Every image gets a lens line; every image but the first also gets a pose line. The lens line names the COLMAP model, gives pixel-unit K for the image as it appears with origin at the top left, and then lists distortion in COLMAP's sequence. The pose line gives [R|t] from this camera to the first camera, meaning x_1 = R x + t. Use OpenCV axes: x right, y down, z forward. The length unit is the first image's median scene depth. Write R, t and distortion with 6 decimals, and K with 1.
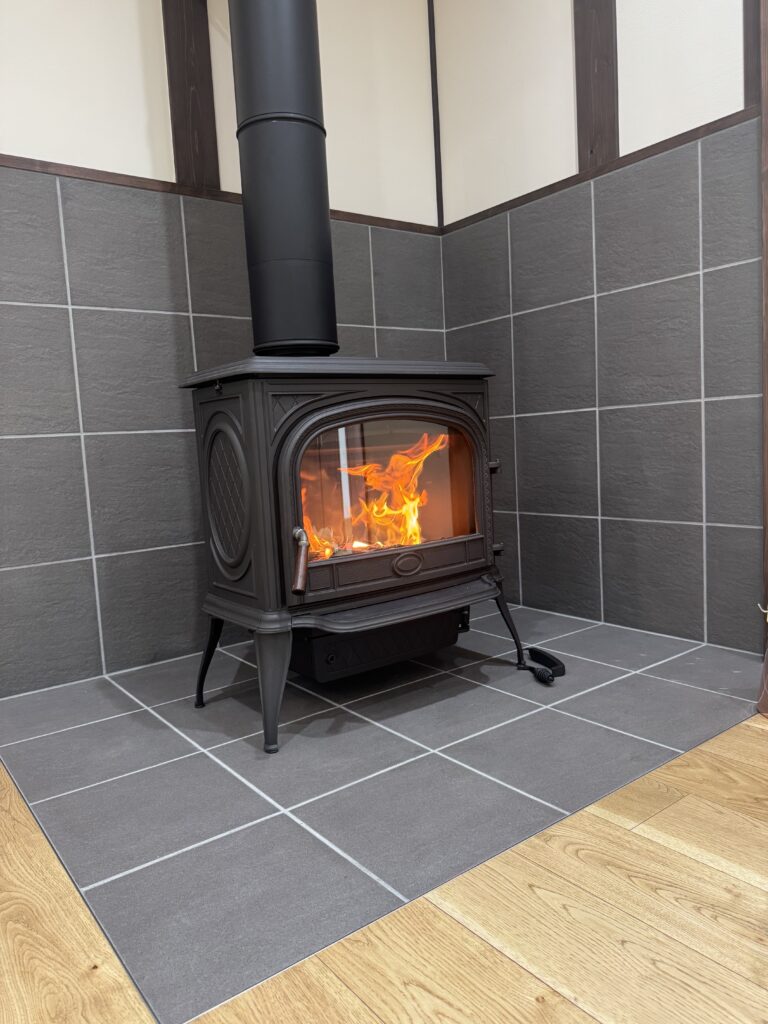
lens RADIAL K [[728.8, 0, 387.4], [0, 728.8, 512.9], [0, 0, 1]] dist [0.071964, -0.131781]
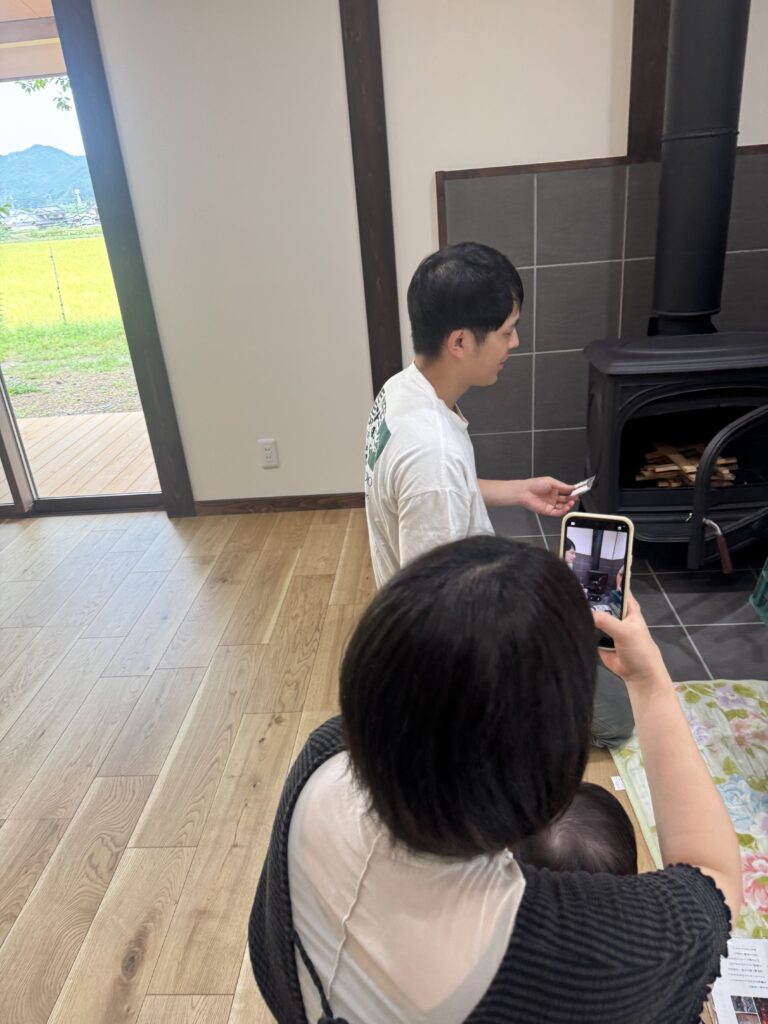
lens RADIAL K [[720.8, 0, 393.2], [0, 720.8, 515.1], [0, 0, 1]] dist [0.064559, -0.002520]
pose [[0.764904, 0.267469, -0.585989, 0.335550], [-0.036057, 0.926068, 0.375630, -0.351845], [0.643135, -0.266192, 0.717997, -0.364851]]
